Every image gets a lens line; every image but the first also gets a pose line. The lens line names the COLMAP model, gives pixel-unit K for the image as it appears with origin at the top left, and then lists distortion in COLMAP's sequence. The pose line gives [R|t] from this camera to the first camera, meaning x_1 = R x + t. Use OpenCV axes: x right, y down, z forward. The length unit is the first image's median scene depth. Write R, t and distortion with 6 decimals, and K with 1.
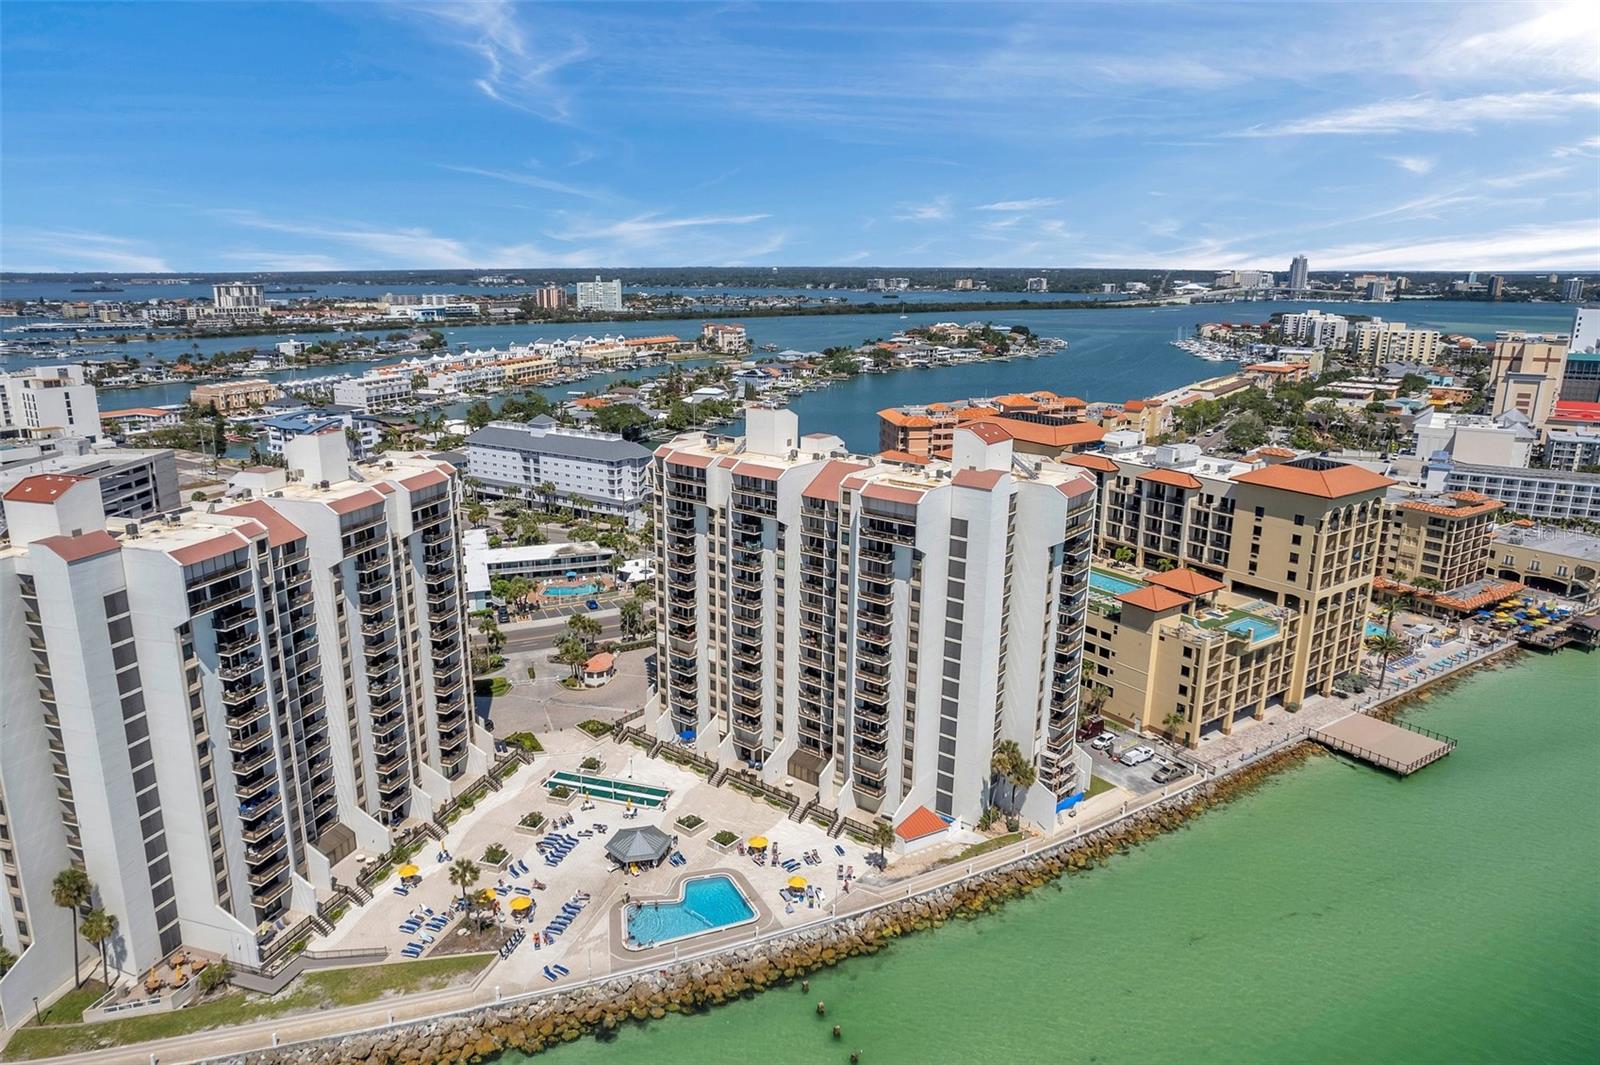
lens RADIAL K [[1026.2, 0, 800.0], [0, 1026.2, 532.5], [0, 0, 1]] dist [-0.062880, 0.058586]
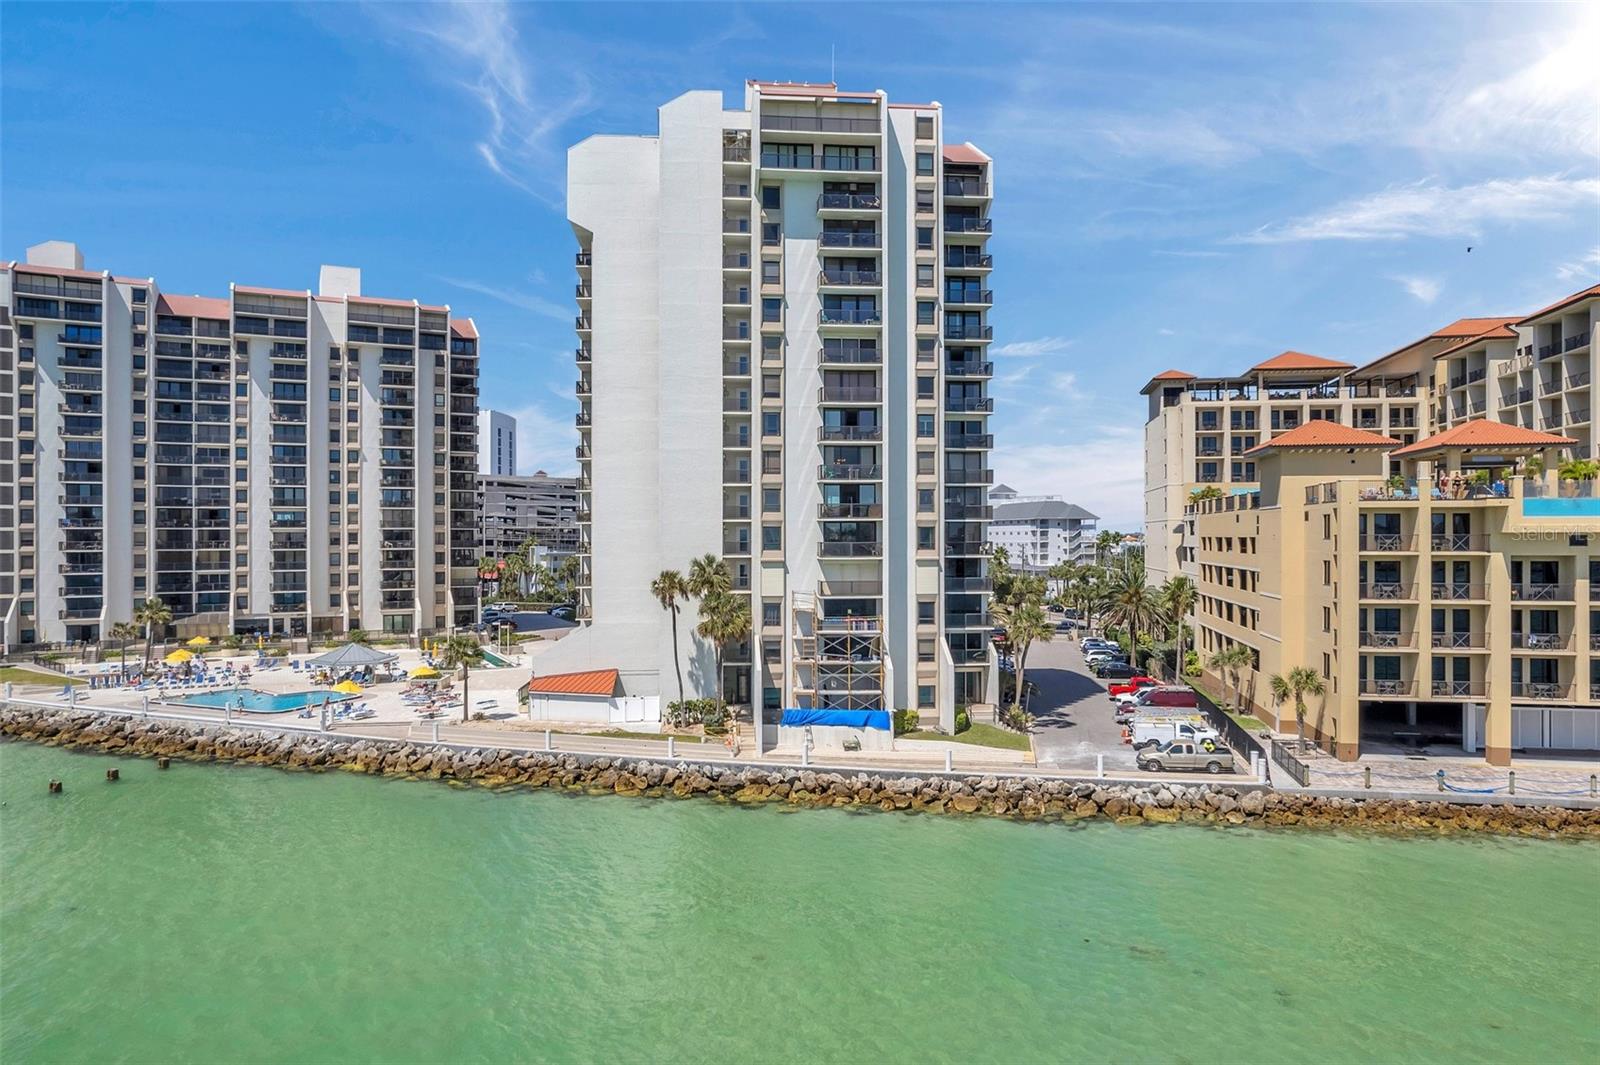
lens RADIAL K [[1051.9, 0, 811.6], [0, 1051.9, 527.0], [0, 0, 1]] dist [-0.068715, 0.063923]
pose [[0.705771, -0.016338, -0.708252, 0.536252], [-0.170160, 0.966558, -0.191861, 0.239490], [0.687702, 0.255926, 0.679388, 0.540814]]
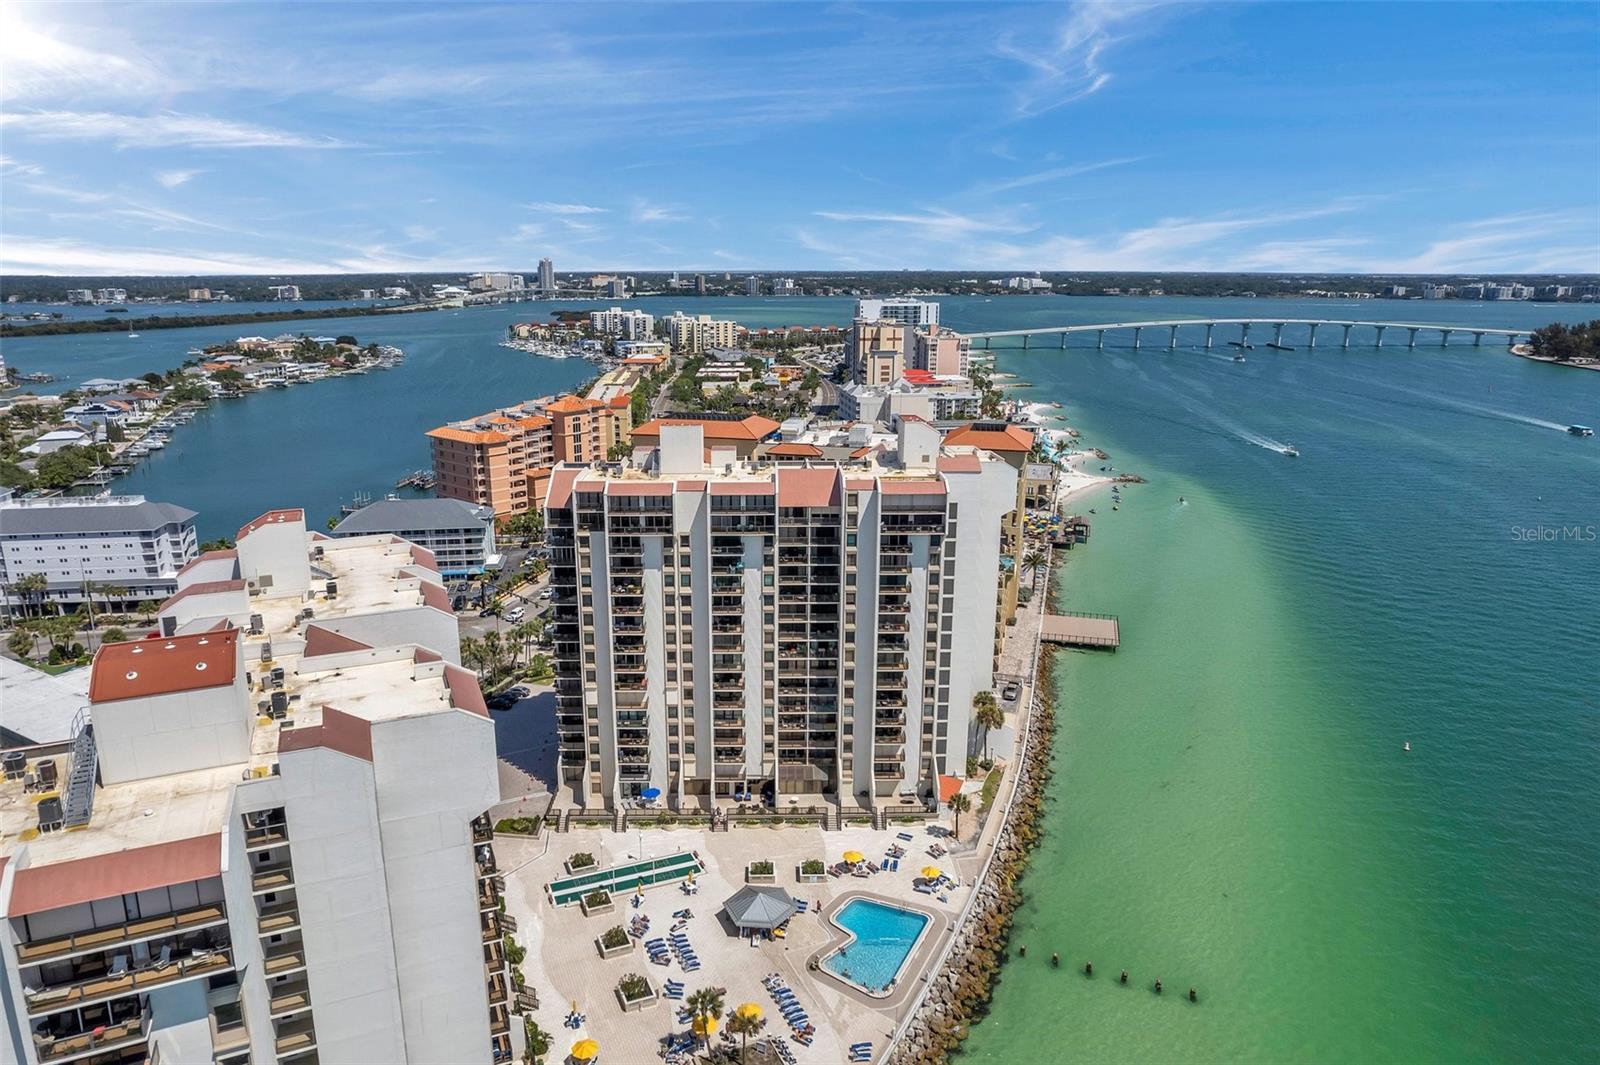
lens RADIAL K [[1021.2, 0, 789.1], [0, 1021.2, 529.5], [0, 0, 1]] dist [-0.067507, 0.059715]
pose [[0.764842, -0.161975, 0.623523, -0.519493], [0.165228, 0.984822, 0.053155, -0.056437], [-0.622669, 0.062368, 0.779996, 0.210270]]
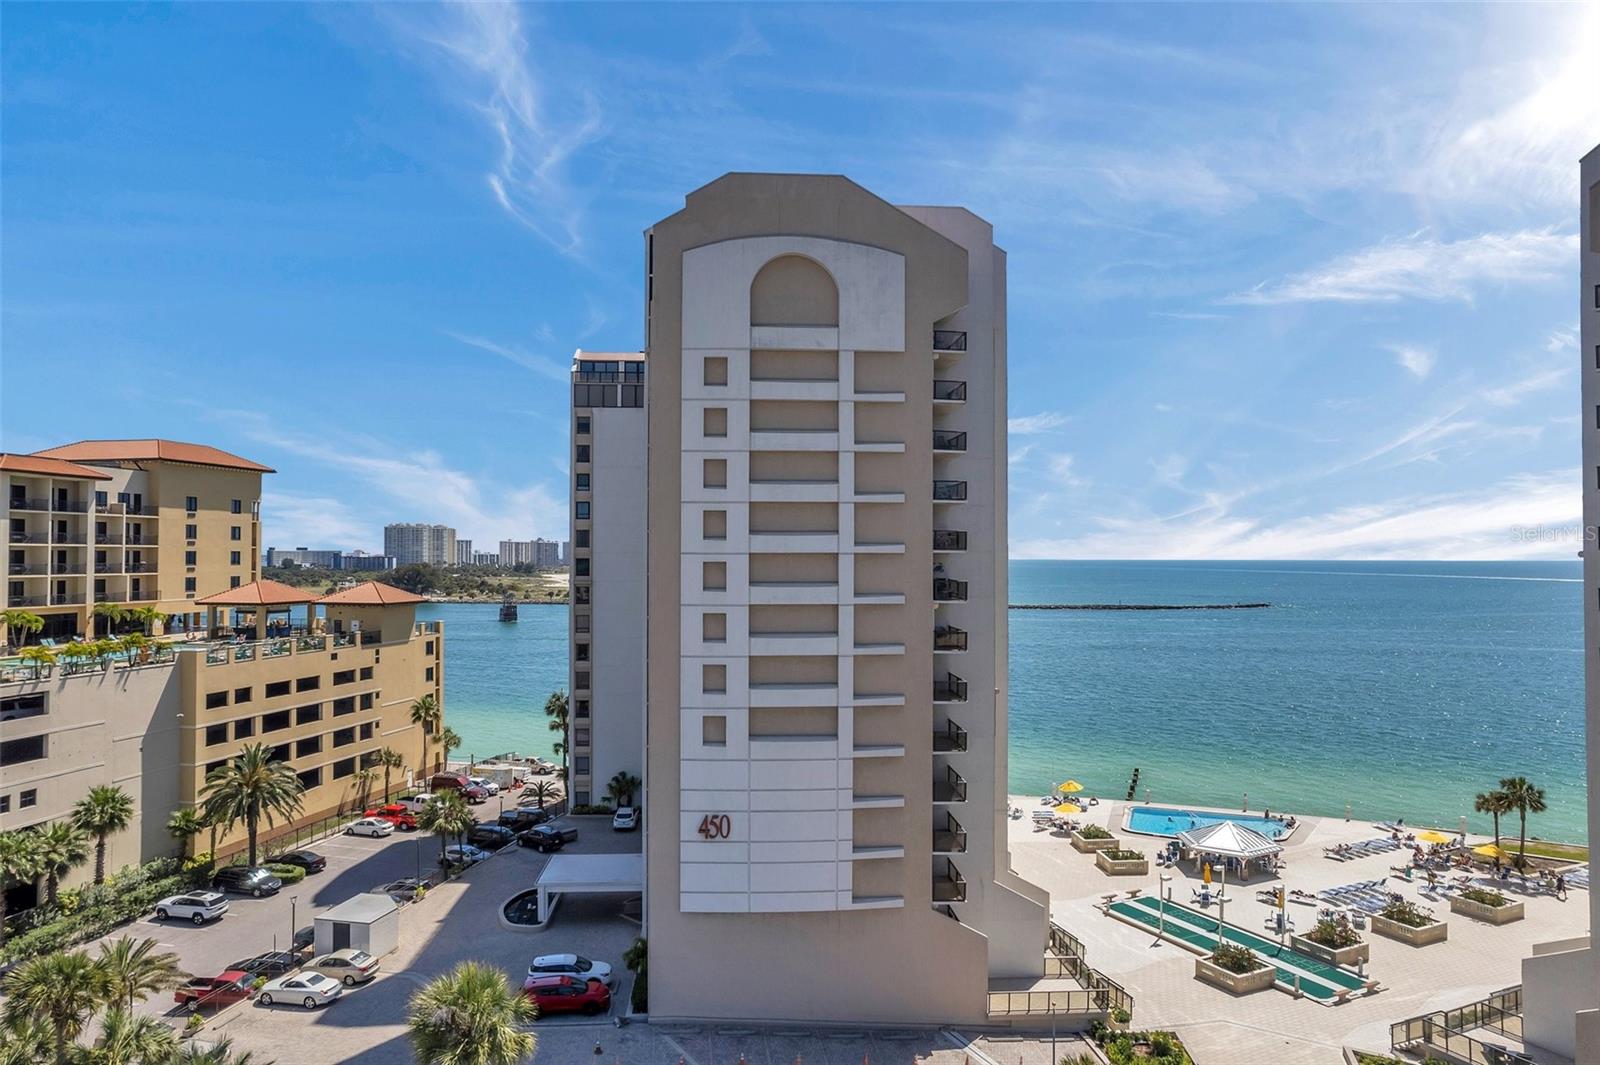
lens RADIAL K [[1012.6, 0, 806.3], [0, 1012.6, 538.0], [0, 0, 1]] dist [-0.075550, 0.068002]
pose [[-0.683966, 0.006710, 0.729483, -0.358806], [0.180460, 0.970436, 0.160273, -0.033008], [-0.706842, 0.241264, -0.664956, 1.271439]]
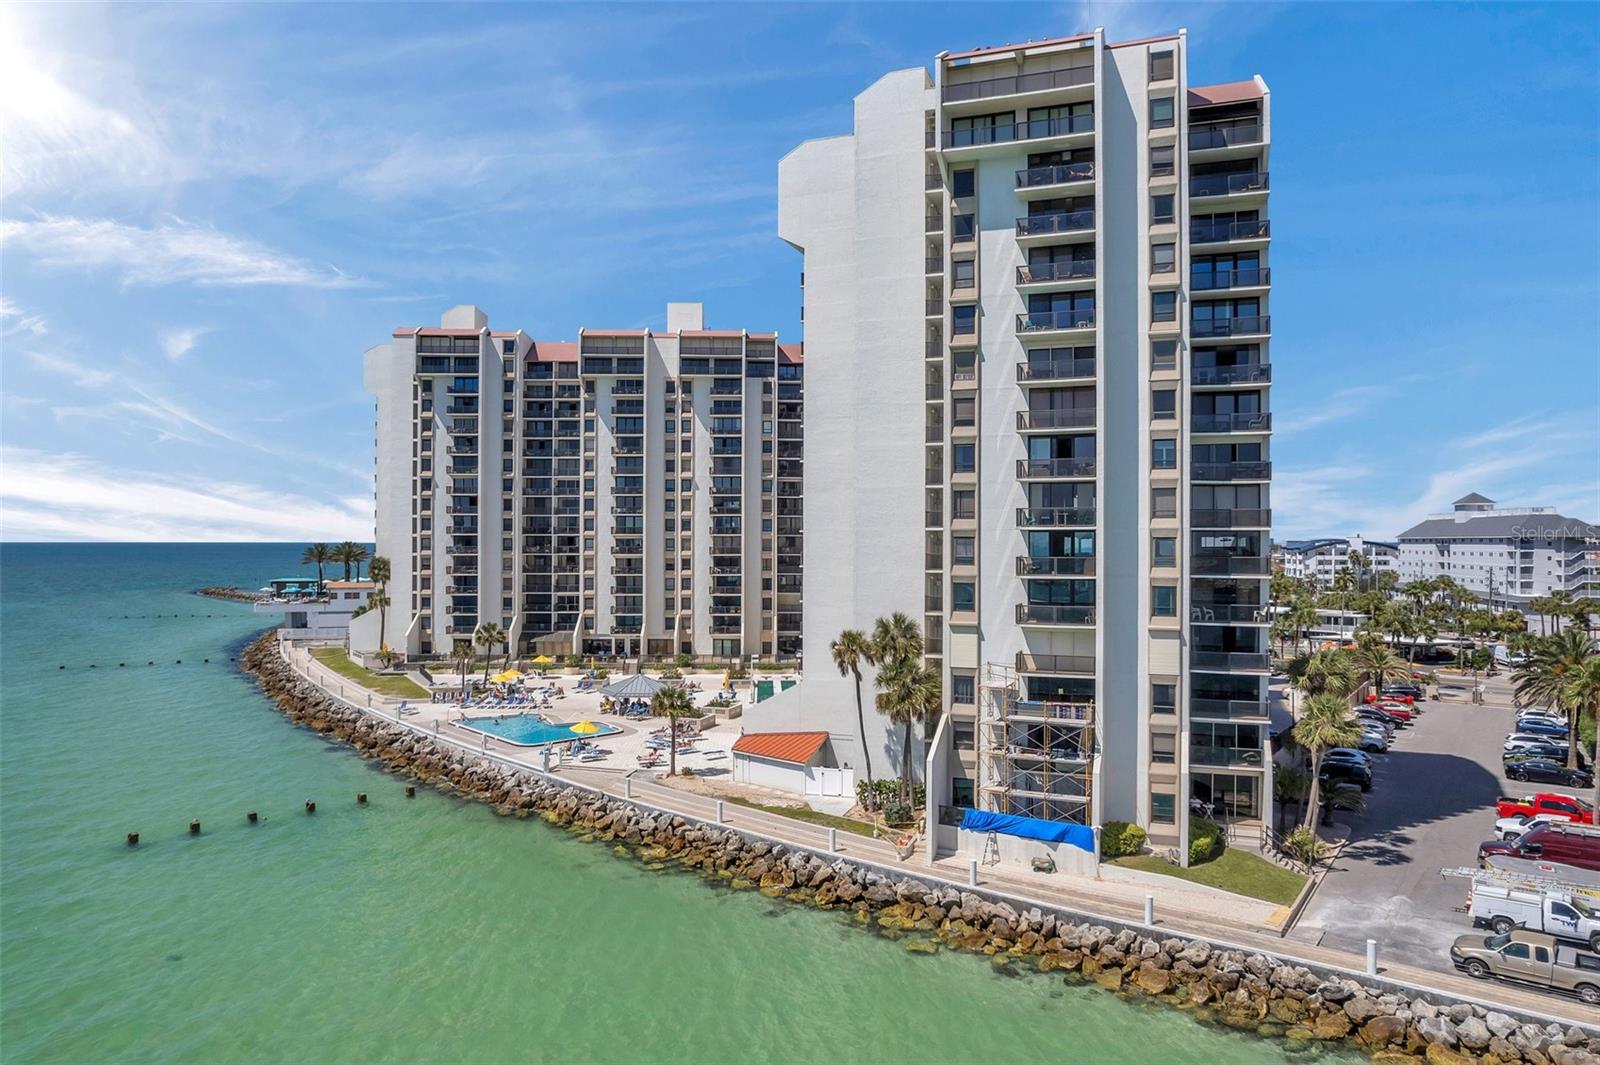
lens RADIAL K [[1040.4, 0, 802.1], [0, 1040.4, 528.0], [0, 0, 1]] dist [-0.069701, 0.060272]
pose [[0.331906, -0.018670, -0.943128, 0.531987], [-0.237040, 0.966073, -0.102543, 0.187014], [0.913045, 0.257594, 0.316220, 0.665028]]
